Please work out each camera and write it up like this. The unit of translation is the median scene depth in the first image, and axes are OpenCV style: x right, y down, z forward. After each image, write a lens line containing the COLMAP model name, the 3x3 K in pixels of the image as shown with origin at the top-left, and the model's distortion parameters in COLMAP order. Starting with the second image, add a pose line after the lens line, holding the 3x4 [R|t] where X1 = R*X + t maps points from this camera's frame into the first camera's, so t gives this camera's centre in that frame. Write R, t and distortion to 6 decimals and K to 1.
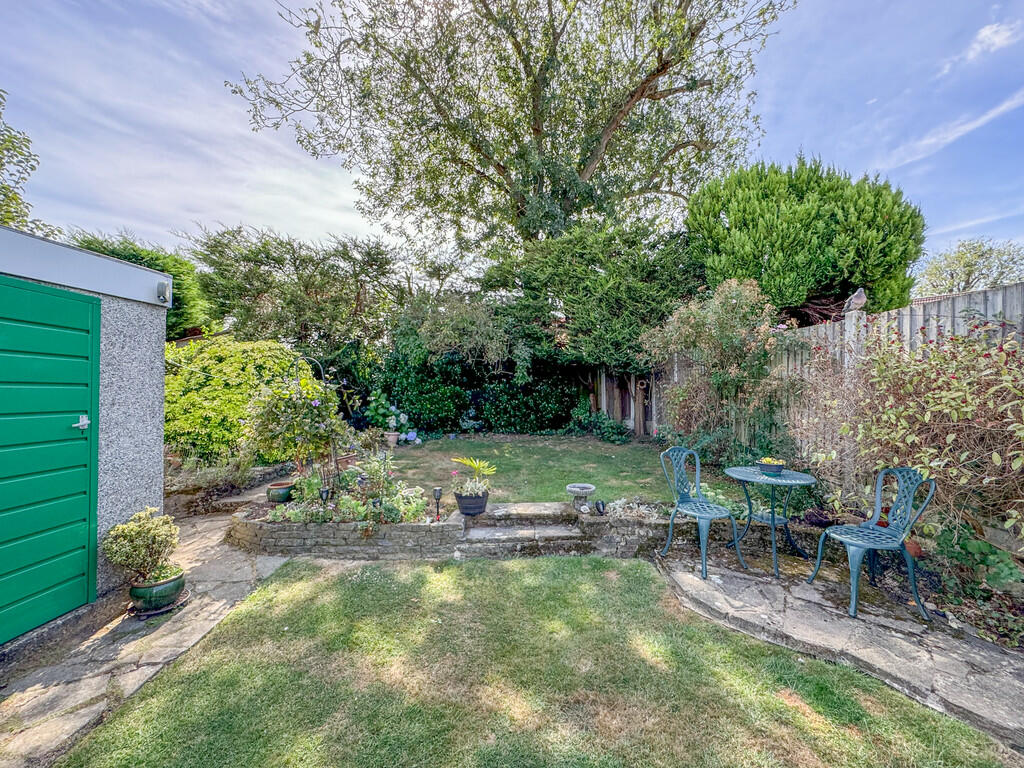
lens RADIAL K [[425.3, 0, 512.0], [0, 425.3, 384.0], [0, 0, 1]] dist [0.000885, -0.000240]
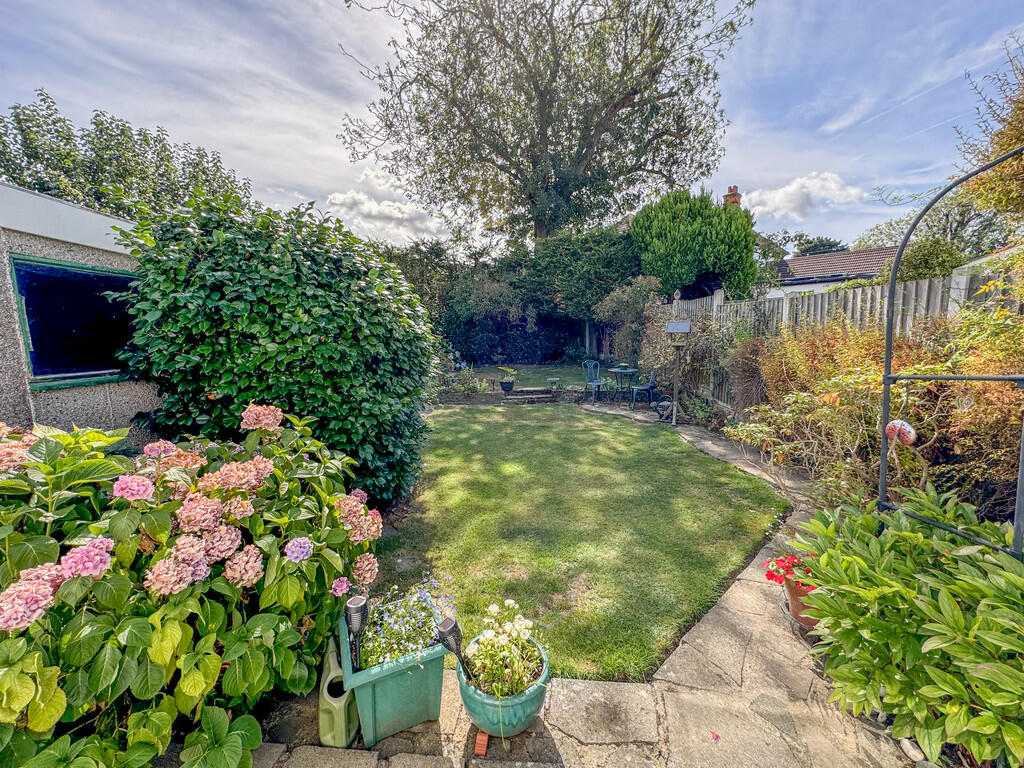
lens RADIAL K [[425.3, 0, 512.0], [0, 425.3, 384.0], [0, 0, 1]] dist [0.000885, -0.000240]
pose [[0.999121, -0.007767, -0.041198, 0.013543], [0.013316, 0.990595, 0.136175, -0.021843], [0.039753, -0.136604, 0.989828, -0.573611]]
